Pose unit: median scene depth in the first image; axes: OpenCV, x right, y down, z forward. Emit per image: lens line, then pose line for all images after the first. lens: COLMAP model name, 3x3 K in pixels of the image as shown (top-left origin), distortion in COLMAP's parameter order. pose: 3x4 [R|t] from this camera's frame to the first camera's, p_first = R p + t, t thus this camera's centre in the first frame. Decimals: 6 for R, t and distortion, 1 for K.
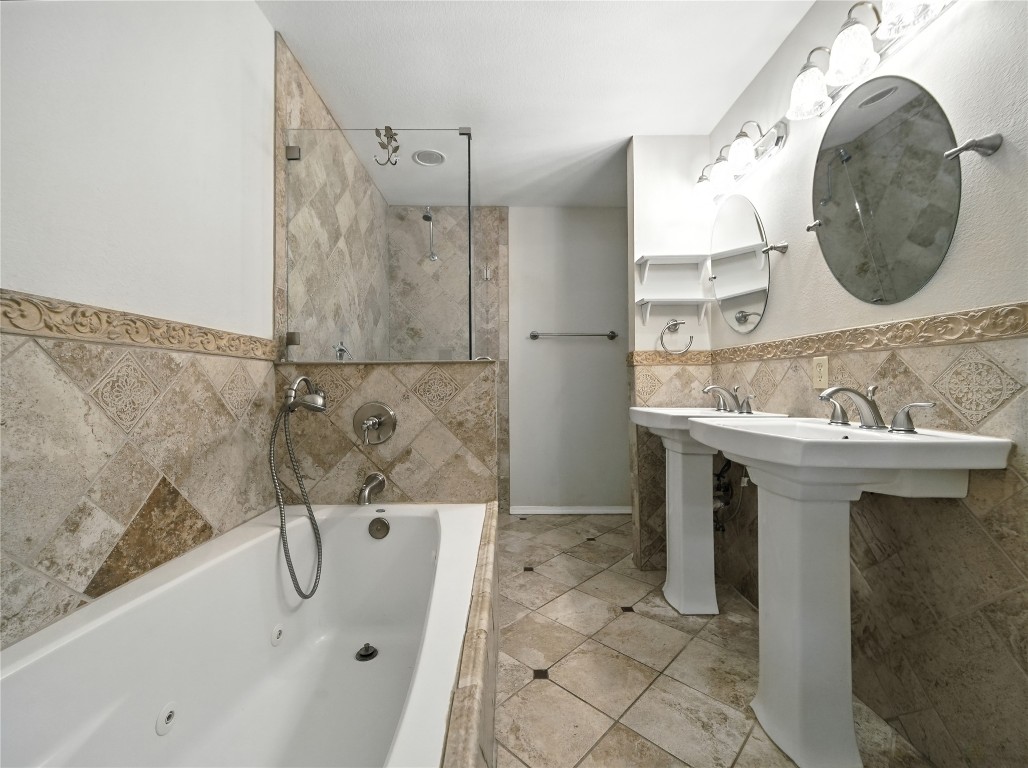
lens RADIAL K [[415.1, 0, 511.4], [0, 415.1, 383.1], [0, 0, 1]] dist [0.002601, -0.000598]
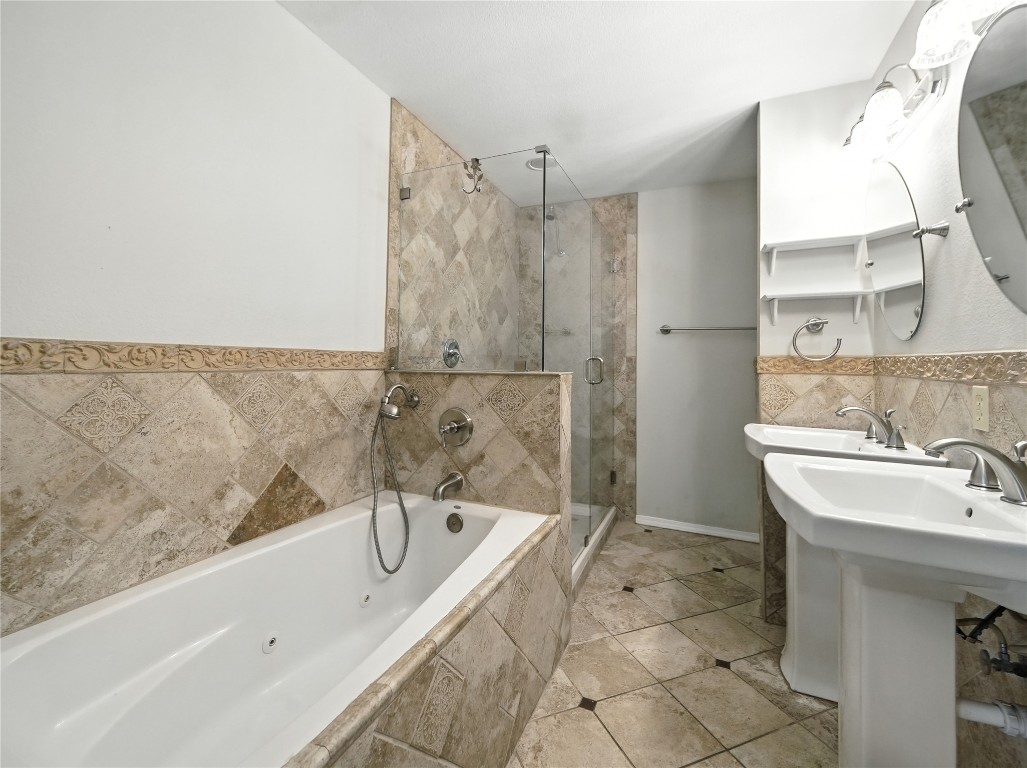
lens RADIAL K [[437.4, 0, 515.3], [0, 437.4, 355.9], [0, 0, 1]] dist [0.001772, -0.000067]
pose [[0.913564, 0.011025, -0.406545, 0.283615], [-0.016961, 0.999796, -0.011001, -0.081879], [0.406341, 0.016945, 0.913564, -0.008838]]
